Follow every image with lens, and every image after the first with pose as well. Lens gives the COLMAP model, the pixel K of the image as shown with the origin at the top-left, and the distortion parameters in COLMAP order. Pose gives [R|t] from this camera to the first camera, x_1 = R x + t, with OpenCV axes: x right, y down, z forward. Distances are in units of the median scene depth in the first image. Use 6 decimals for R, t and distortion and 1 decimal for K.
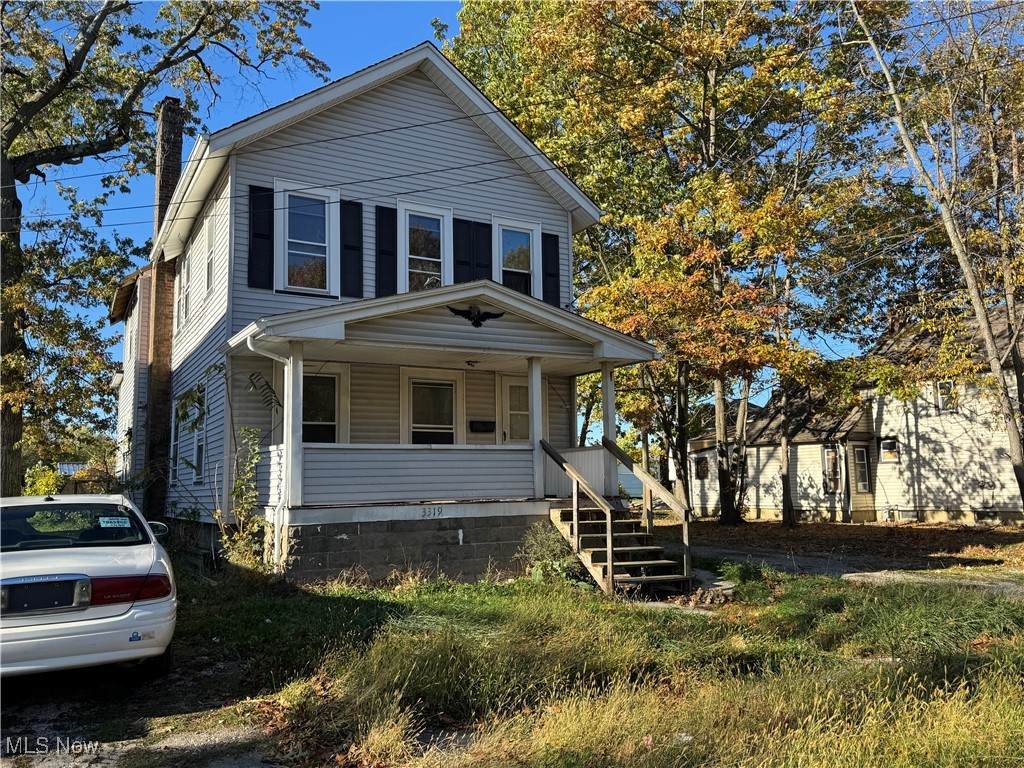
lens RADIAL K [[807.8, 0, 508.2], [0, 807.8, 386.8], [0, 0, 1]] dist [0.069992, -0.003336]
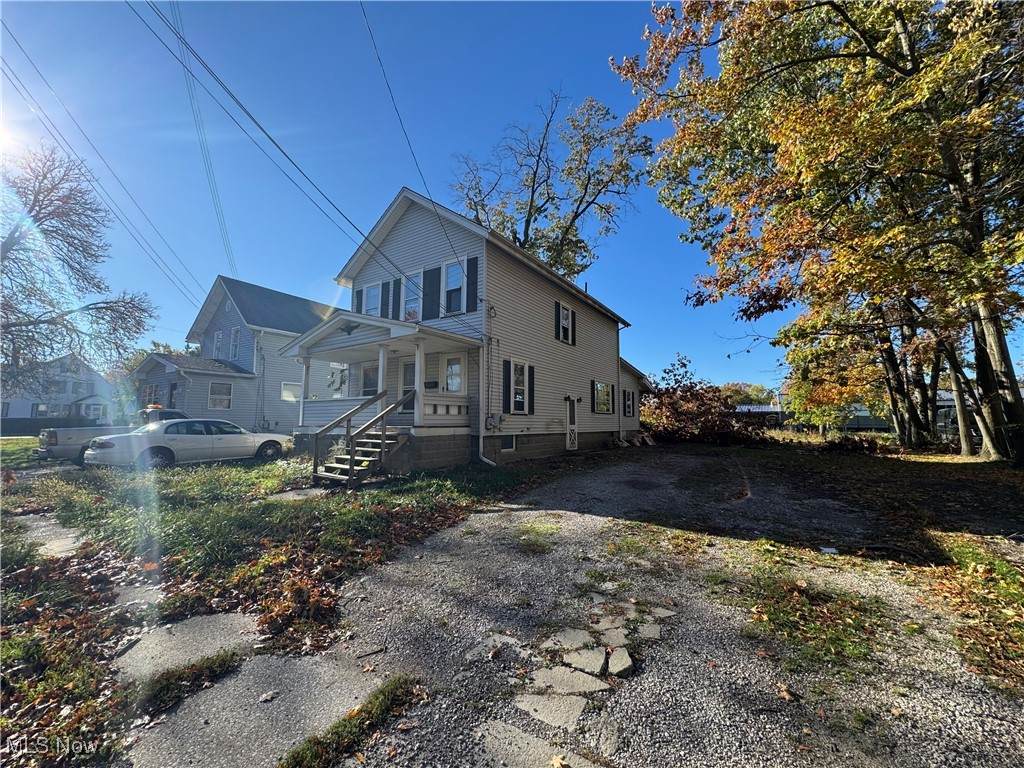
lens RADIAL K [[404.0, 0, 517.3], [0, 404.0, 383.3], [0, 0, 1]] dist [-0.007108, -0.000014]
pose [[0.456199, -0.069959, -0.887123, 0.867648], [0.102826, 0.994371, -0.025539, 0.091775], [0.883917, -0.079568, 0.460825, 0.801295]]
